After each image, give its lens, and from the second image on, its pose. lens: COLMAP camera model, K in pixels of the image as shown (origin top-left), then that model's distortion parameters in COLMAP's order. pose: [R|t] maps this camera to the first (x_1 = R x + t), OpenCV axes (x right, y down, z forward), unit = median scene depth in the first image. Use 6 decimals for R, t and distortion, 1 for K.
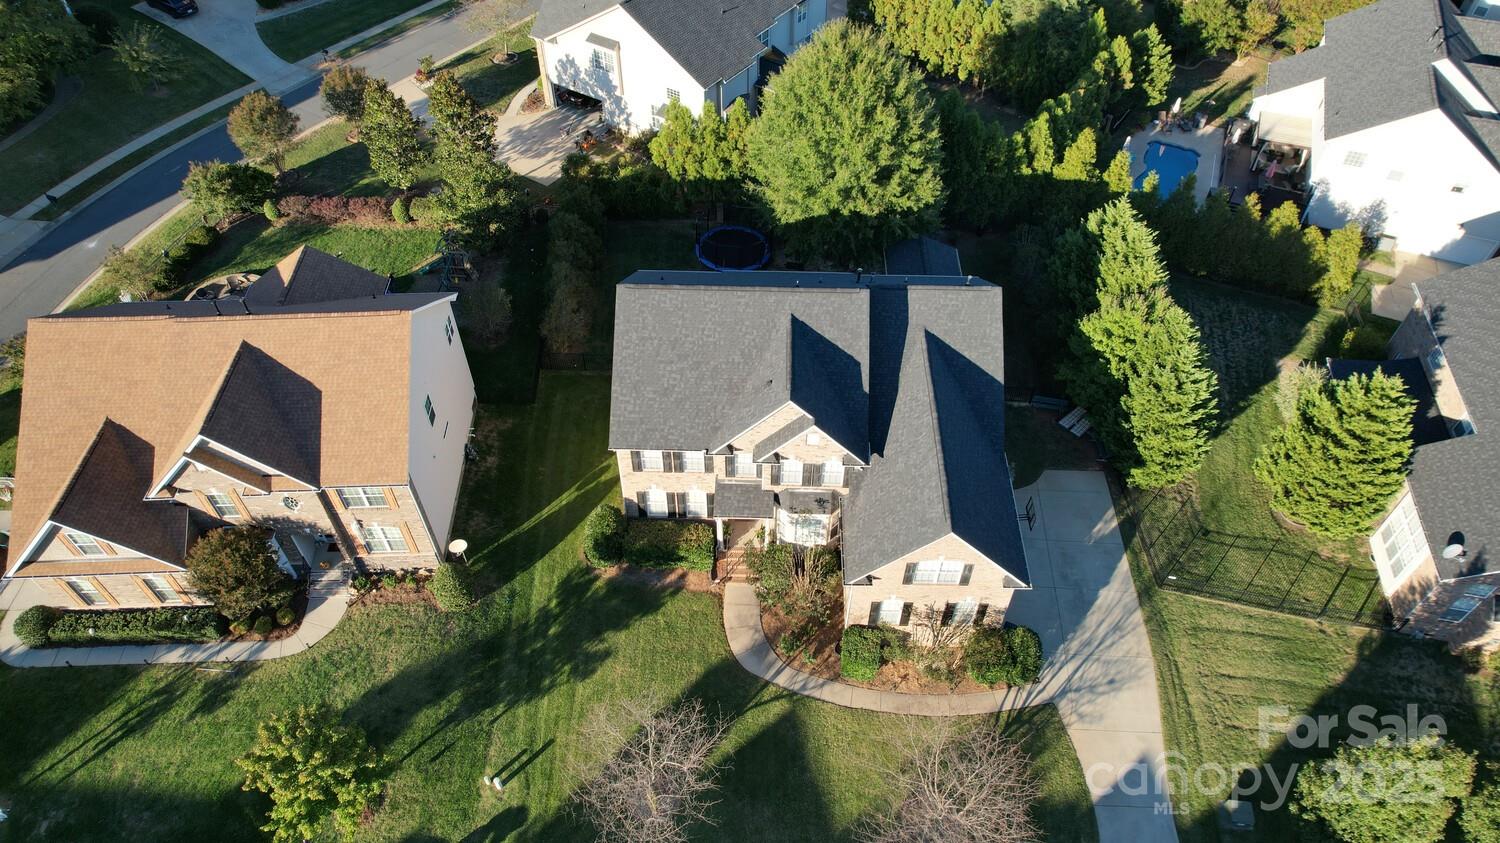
lens RADIAL K [[959.0, 0, 745.6], [0, 959.0, 426.4], [0, 0, 1]] dist [-0.098077, 0.093114]
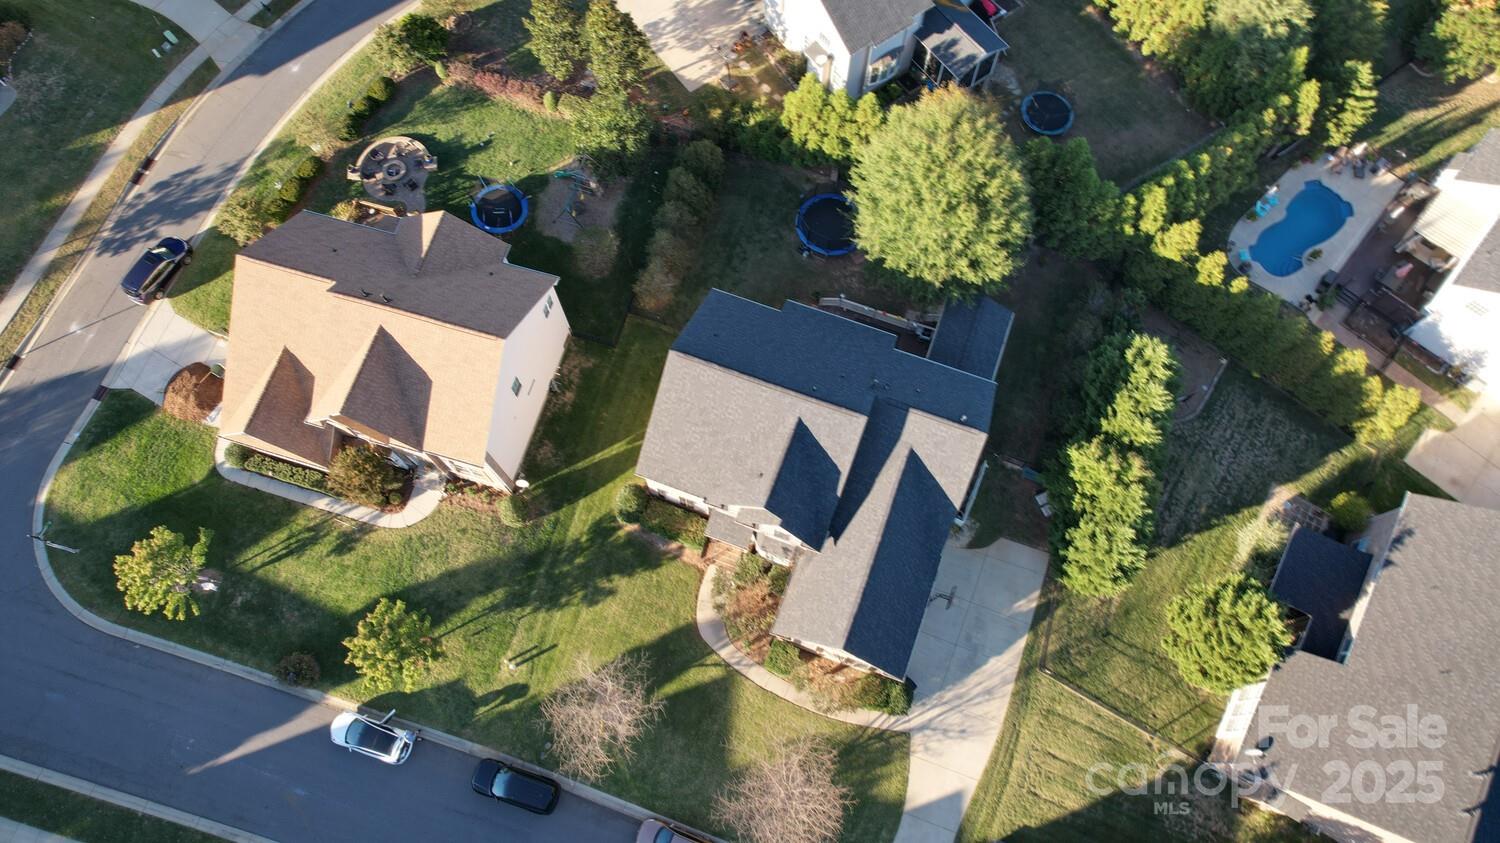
lens RADIAL K [[959.0, 0, 745.6], [0, 959.0, 426.4], [0, 0, 1]] dist [-0.098077, 0.093114]
pose [[0.947677, 0.300253, -0.108428, 0.115694], [-0.233771, 0.884020, 0.404796, -0.567740], [0.217394, -0.358268, 0.907956, -0.115309]]
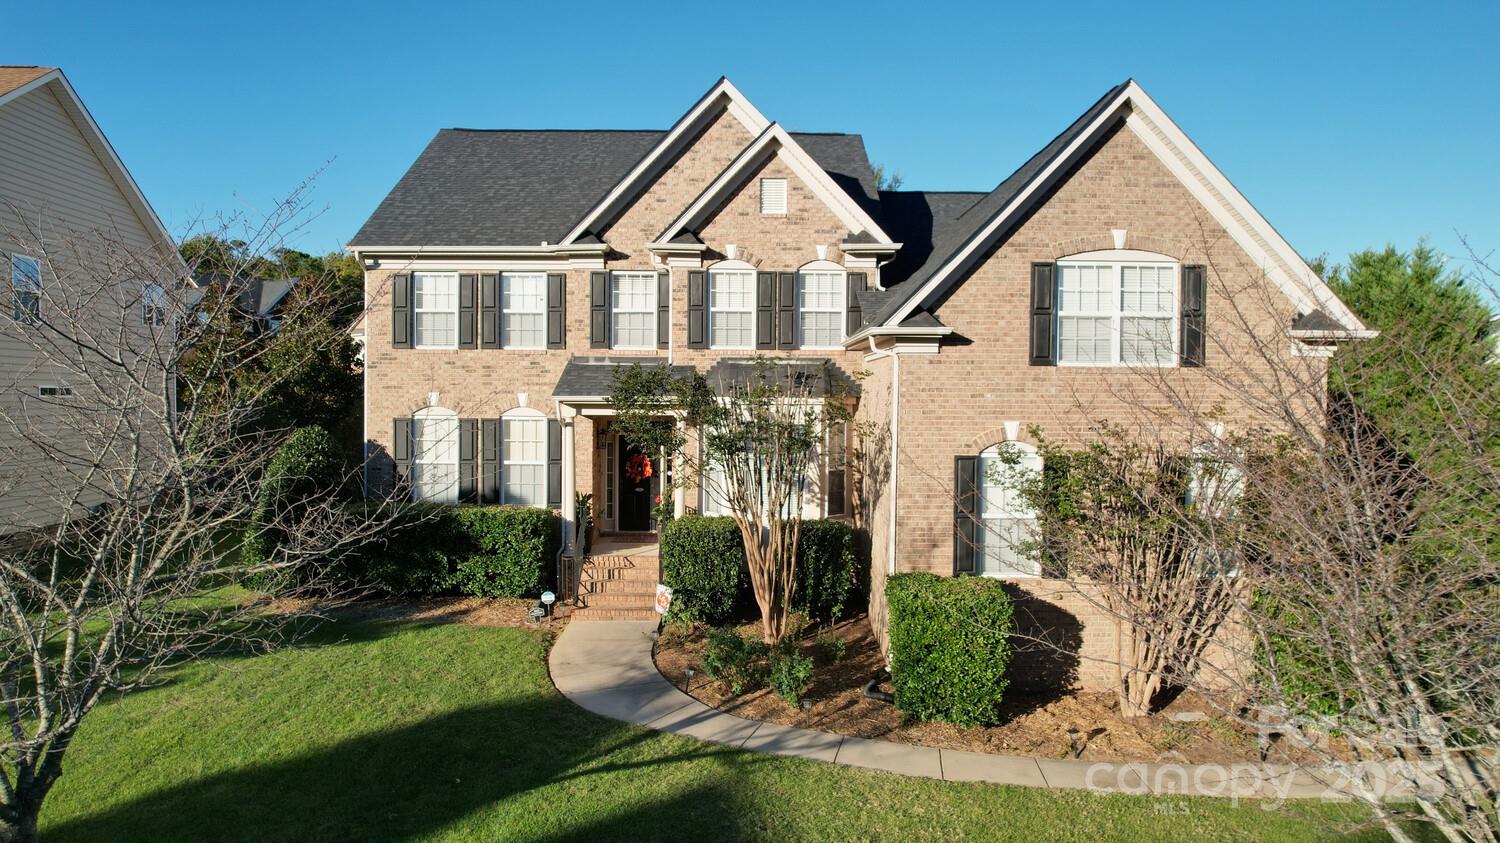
lens RADIAL K [[959.0, 0, 745.6], [0, 959.0, 426.4], [0, 0, 1]] dist [-0.098077, 0.093114]
pose [[0.999616, 0.008055, 0.026518, 0.041670], [0.012916, 0.711176, -0.702896, 0.402127], [-0.024520, 0.702968, 0.710798, 0.698454]]
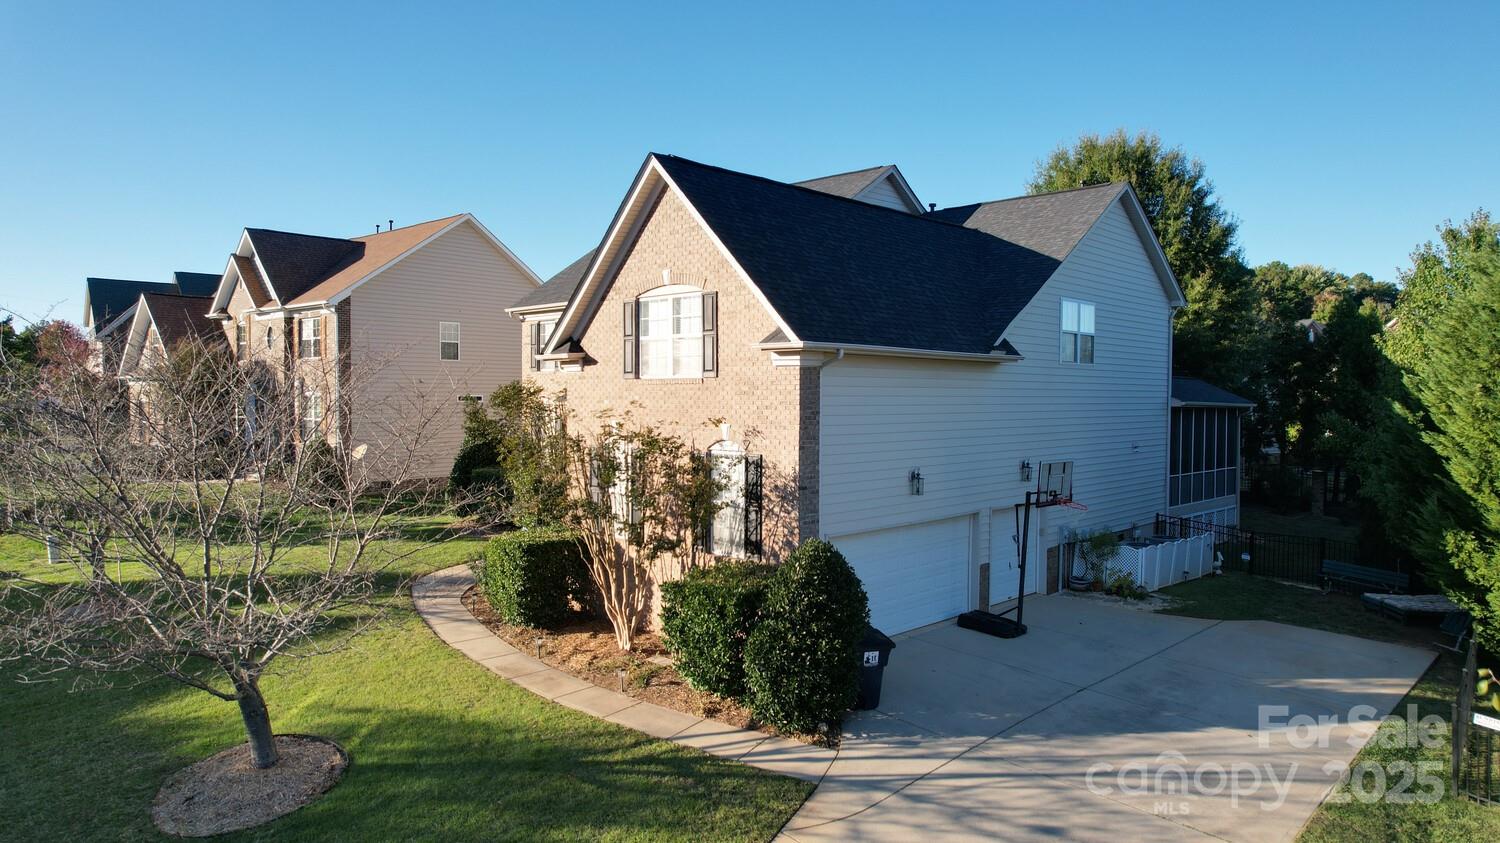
lens RADIAL K [[959.0, 0, 745.6], [0, 959.0, 426.4], [0, 0, 1]] dist [-0.098077, 0.093114]
pose [[0.731808, 0.026126, -0.681010, 0.500719], [-0.499649, 0.700137, -0.510058, 0.368463], [0.463475, 0.713530, 0.525420, 0.725993]]
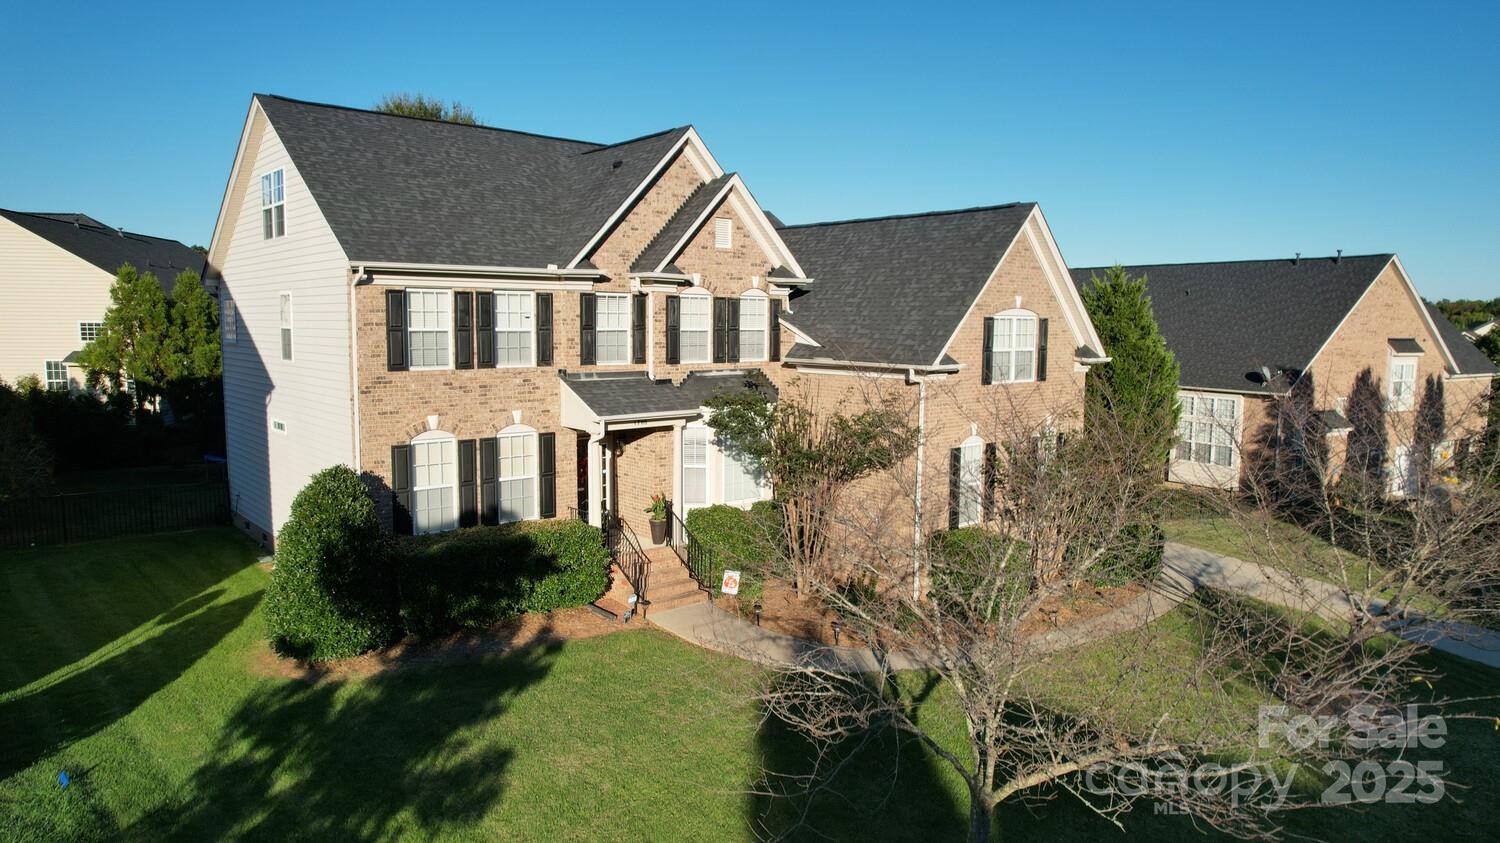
lens RADIAL K [[959.0, 0, 745.6], [0, 959.0, 426.4], [0, 0, 1]] dist [-0.098077, 0.093114]
pose [[0.734552, -0.067794, 0.675157, -0.289549], [0.487583, 0.744716, -0.455699, 0.339428], [-0.471906, 0.663930, 0.580088, 0.697569]]
